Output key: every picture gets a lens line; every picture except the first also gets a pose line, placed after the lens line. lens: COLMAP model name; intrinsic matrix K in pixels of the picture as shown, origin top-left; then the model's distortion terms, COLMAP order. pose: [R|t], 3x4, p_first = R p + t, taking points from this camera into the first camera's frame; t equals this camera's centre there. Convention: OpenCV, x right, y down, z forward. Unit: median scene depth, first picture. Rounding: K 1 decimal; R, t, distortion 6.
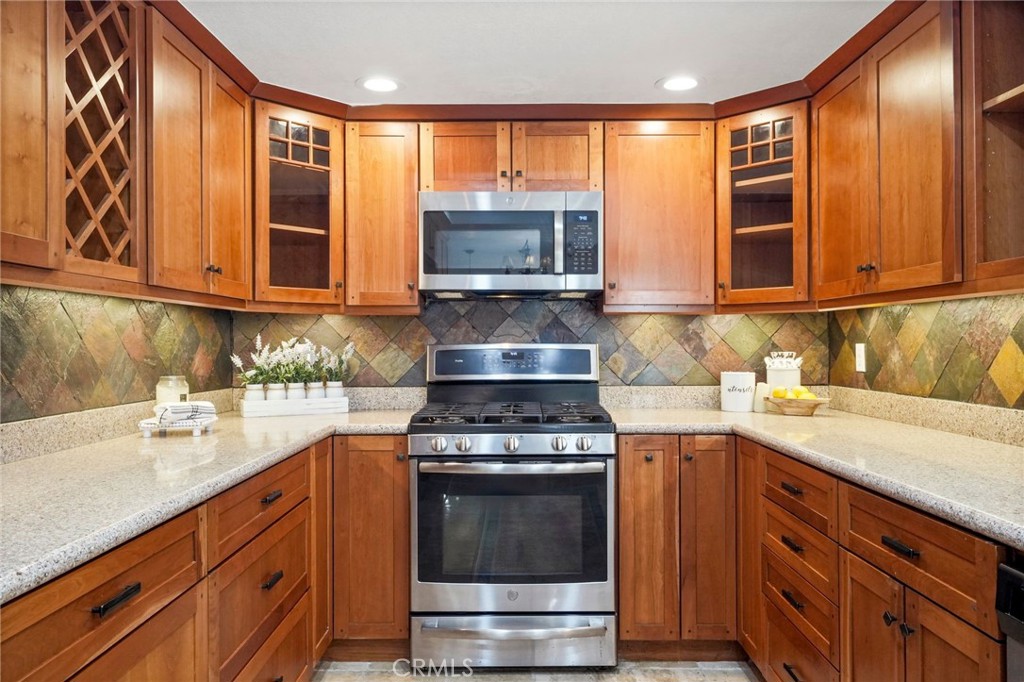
lens RADIAL K [[737.3, 0, 512.6], [0, 737.3, 340.5], [0, 0, 1]] dist [0.010101, 0.003501]
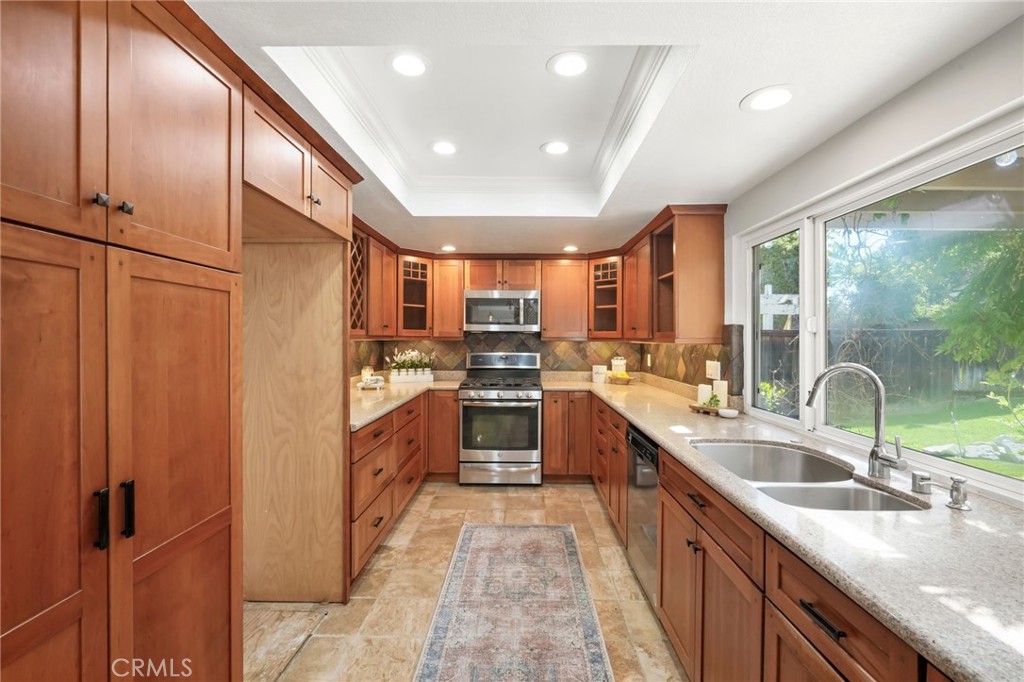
lens RADIAL K [[463.5, 0, 512.0], [0, 463.5, 340.1], [0, 0, 1]] dist [0.003320, 0.000173]
pose [[0.999725, 0.008130, -0.021982, 0.064901], [-0.007950, 0.999934, 0.008273, -0.051692], [0.022048, -0.008096, 0.999724, -0.510048]]
